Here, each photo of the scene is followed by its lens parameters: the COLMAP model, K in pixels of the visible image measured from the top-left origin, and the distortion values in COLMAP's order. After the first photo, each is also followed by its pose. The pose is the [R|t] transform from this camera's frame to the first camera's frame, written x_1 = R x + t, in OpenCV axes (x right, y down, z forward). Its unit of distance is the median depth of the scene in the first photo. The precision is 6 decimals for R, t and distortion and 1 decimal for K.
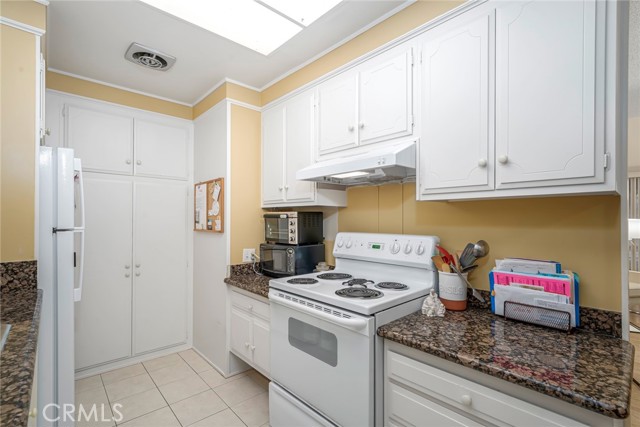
lens RADIAL K [[303.5, 0, 321.1], [0, 303.5, 219.7], [0, 0, 1]] dist [-0.000664, -0.000165]
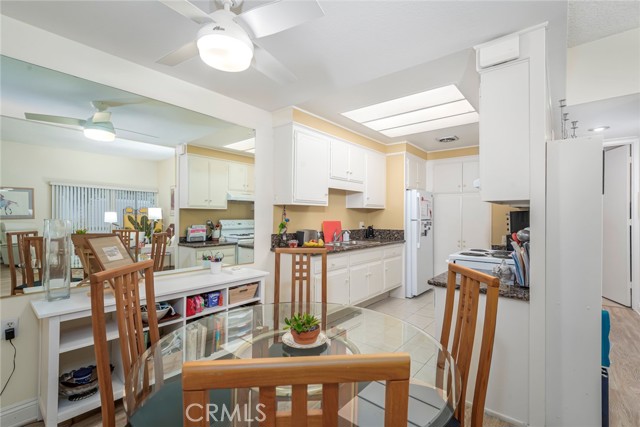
lens RADIAL K [[287.6, 0, 321.4], [0, 287.6, 215.4], [0, 0, 1]] dist [-0.000097, -0.000196]
pose [[0.126678, -0.005857, -0.991927, 1.393354], [-0.005824, 0.999961, -0.006649, 0.012302], [0.991927, 0.006619, 0.126639, -0.114994]]
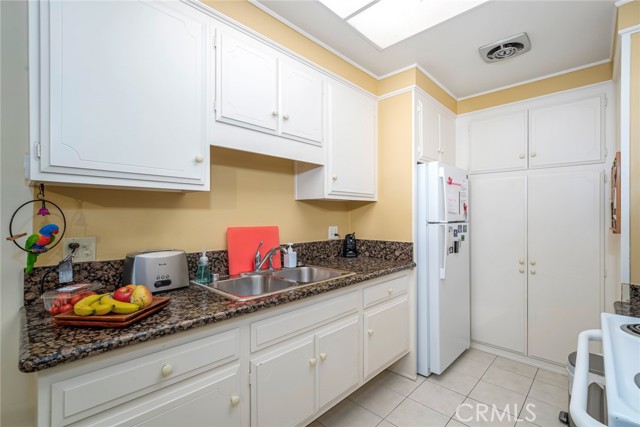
lens RADIAL K [[287.6, 0, 321.4], [0, 287.6, 215.4], [0, 0, 1]] dist [-0.000097, -0.000196]
pose [[0.061582, -0.004585, -0.998091, 0.349379], [0.000429, 0.999989, -0.004567, 0.005959], [0.998102, -0.000147, 0.061583, 0.383088]]
